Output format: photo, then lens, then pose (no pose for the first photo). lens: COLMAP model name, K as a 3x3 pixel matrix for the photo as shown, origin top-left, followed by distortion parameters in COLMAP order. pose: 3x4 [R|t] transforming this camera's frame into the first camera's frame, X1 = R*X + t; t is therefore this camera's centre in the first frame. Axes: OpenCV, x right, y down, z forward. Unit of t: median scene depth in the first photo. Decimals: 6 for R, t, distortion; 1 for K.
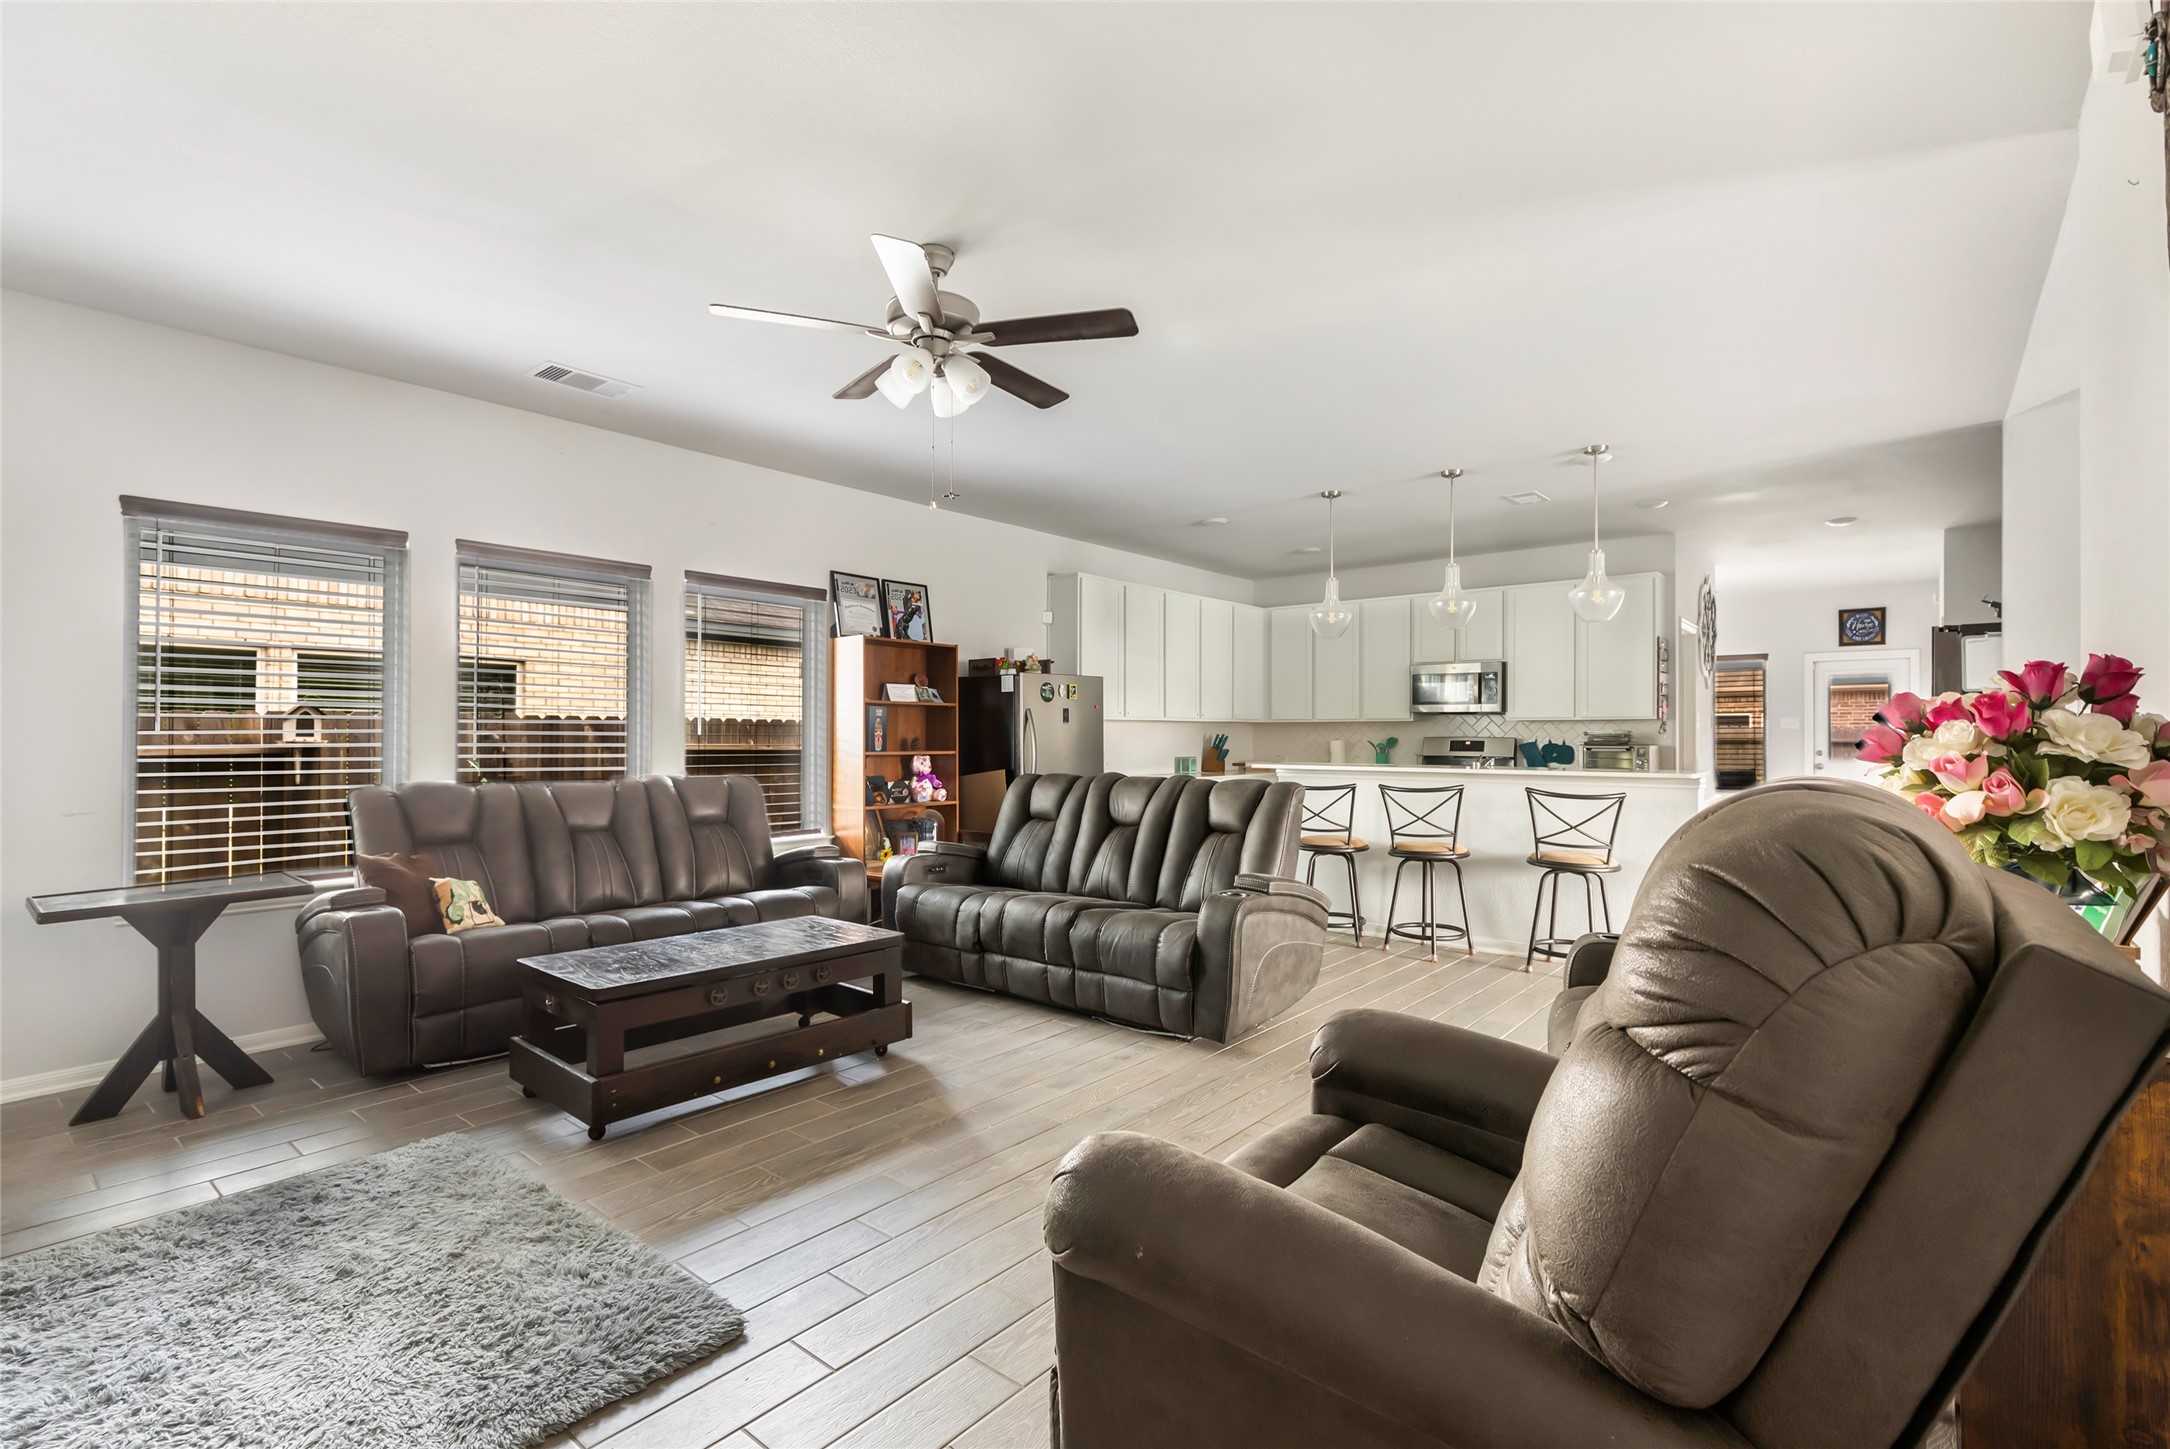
lens RADIAL K [[979.0, 0, 1071.4], [0, 979.0, 734.4], [0, 0, 1]] dist [-0.065803, 0.000239]
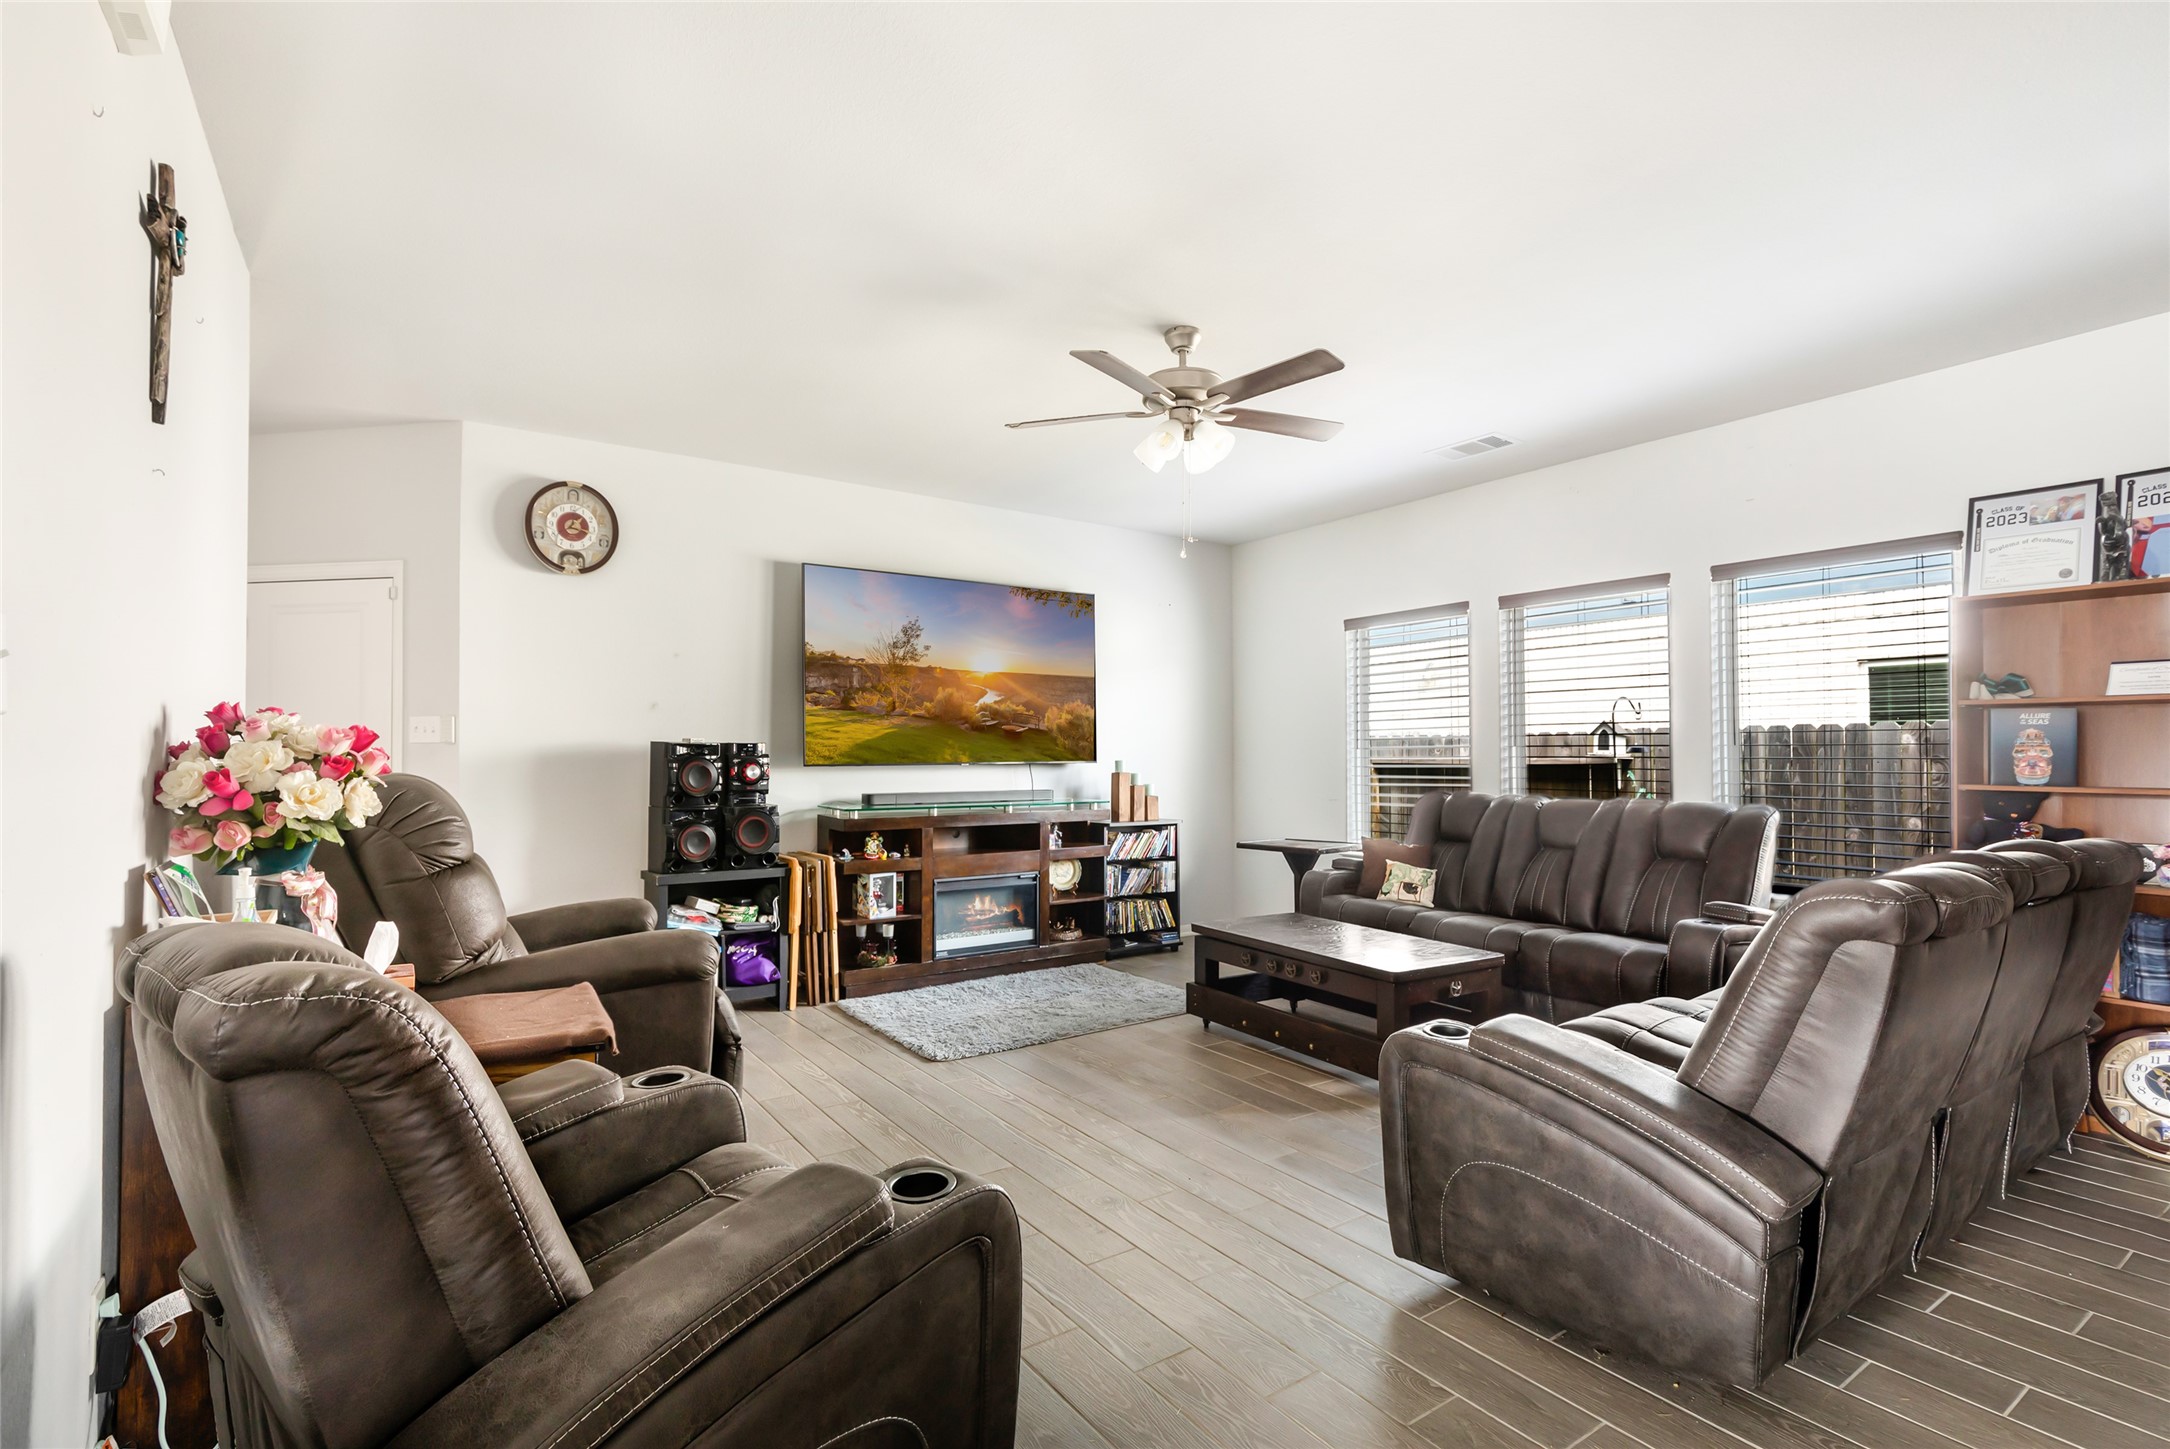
lens RADIAL K [[979.0, 0, 1071.4], [0, 979.0, 734.4], [0, 0, 1]] dist [-0.065803, 0.000239]
pose [[-0.270388, -0.014949, -0.962635, 0.870395], [0.001240, 0.999873, -0.015876, -0.005448], [0.962750, -0.005486, -0.270336, 1.043933]]
